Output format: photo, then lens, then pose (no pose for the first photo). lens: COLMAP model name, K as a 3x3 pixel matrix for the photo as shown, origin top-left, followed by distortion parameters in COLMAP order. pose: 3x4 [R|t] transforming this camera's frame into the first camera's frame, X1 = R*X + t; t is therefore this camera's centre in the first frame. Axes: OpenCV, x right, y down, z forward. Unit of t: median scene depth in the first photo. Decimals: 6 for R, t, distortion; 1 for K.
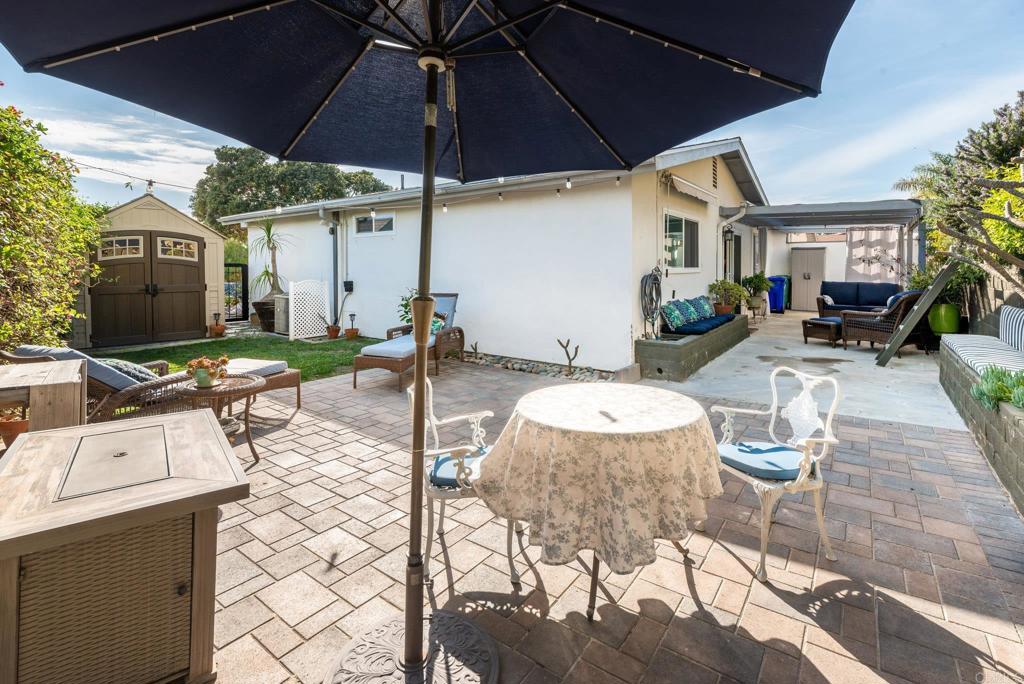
lens RADIAL K [[467.0, 0, 512.0], [0, 467.0, 342.0], [0, 0, 1]] dist [-0.000139, -0.000111]
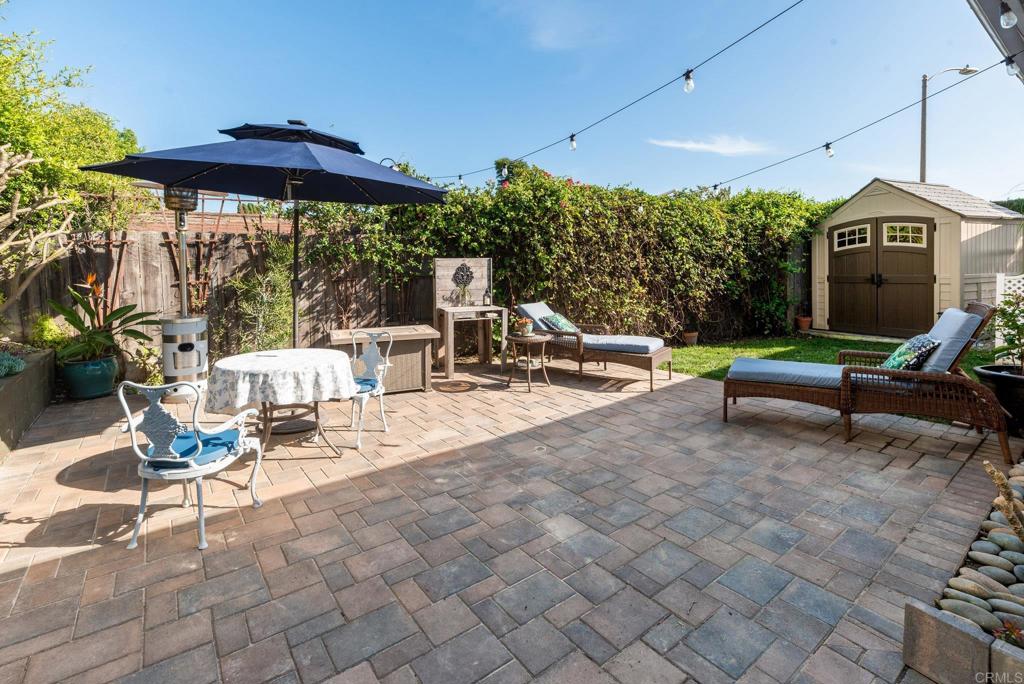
lens RADIAL K [[467.0, 0, 512.0], [0, 467.0, 342.0], [0, 0, 1]] dist [-0.000139, -0.000111]
pose [[-0.286992, 0.158253, -0.944771, 0.385628], [-0.127029, 0.971263, 0.201278, -0.086297], [0.949473, 0.177778, -0.258642, 0.568296]]
